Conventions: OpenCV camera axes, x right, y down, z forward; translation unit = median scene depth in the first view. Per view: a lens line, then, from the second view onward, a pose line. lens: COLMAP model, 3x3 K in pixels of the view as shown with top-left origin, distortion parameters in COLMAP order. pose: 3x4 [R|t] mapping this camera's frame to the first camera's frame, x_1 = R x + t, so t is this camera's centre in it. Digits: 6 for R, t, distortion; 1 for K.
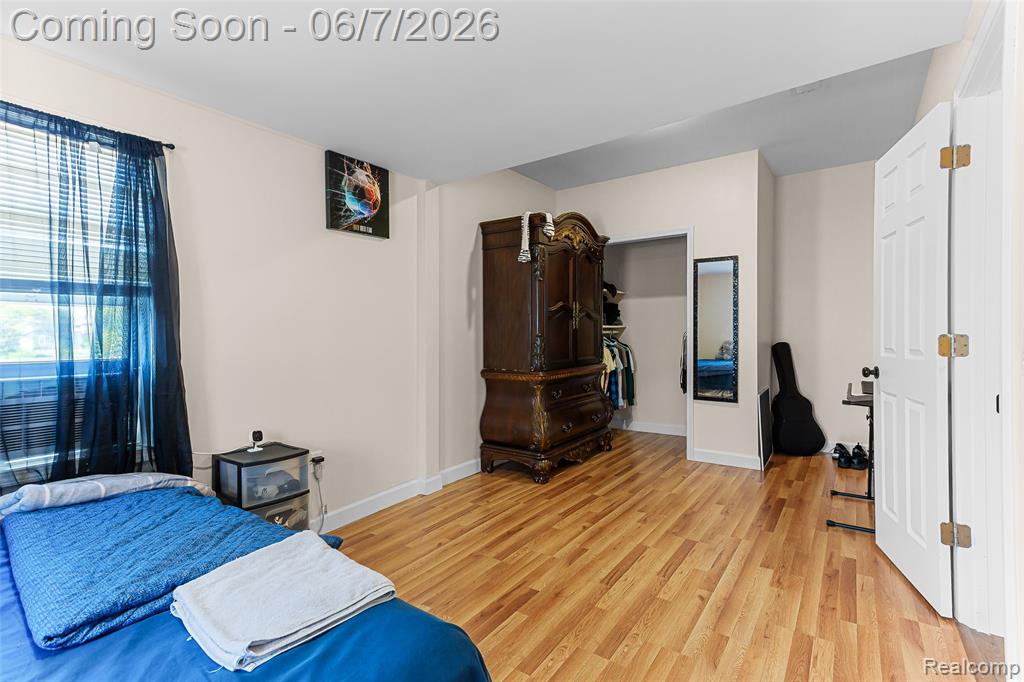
lens RADIAL K [[485.8, 0, 507.7], [0, 485.8, 339.0], [0, 0, 1]] dist [0.014333, 0.001267]
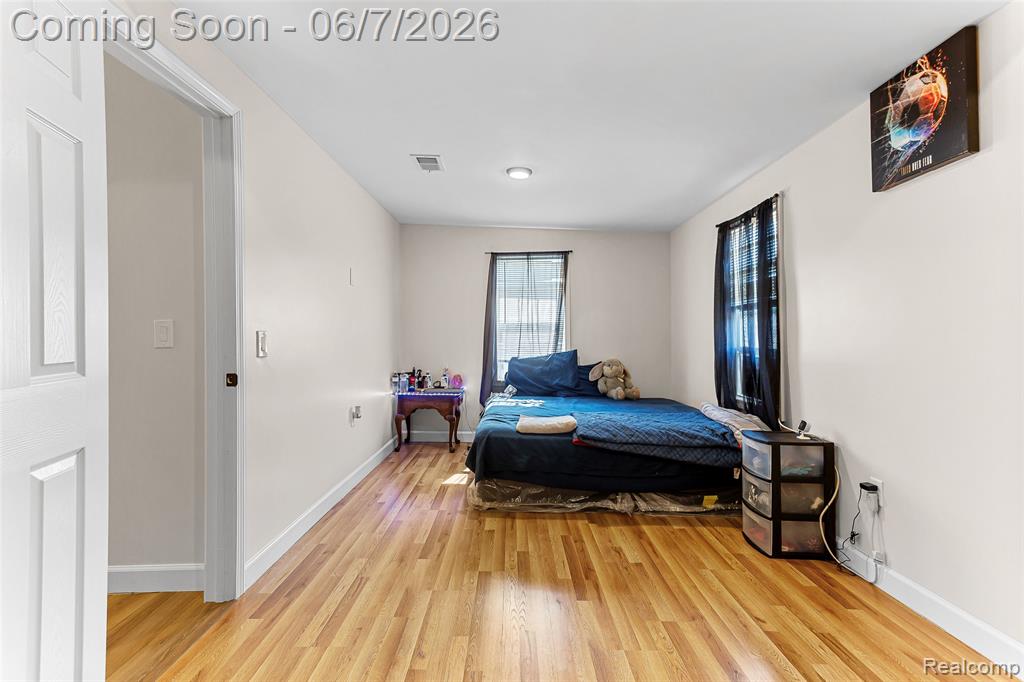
lens RADIAL K [[485.8, 0, 510.6], [0, 485.8, 336.8], [0, 0, 1]] dist [0.014333, 0.001267]
pose [[-0.819562, 0.008440, -0.572929, 0.530346], [0.003894, 0.999950, 0.009161, -0.008428], [0.572978, 0.005277, -0.819554, 1.259074]]
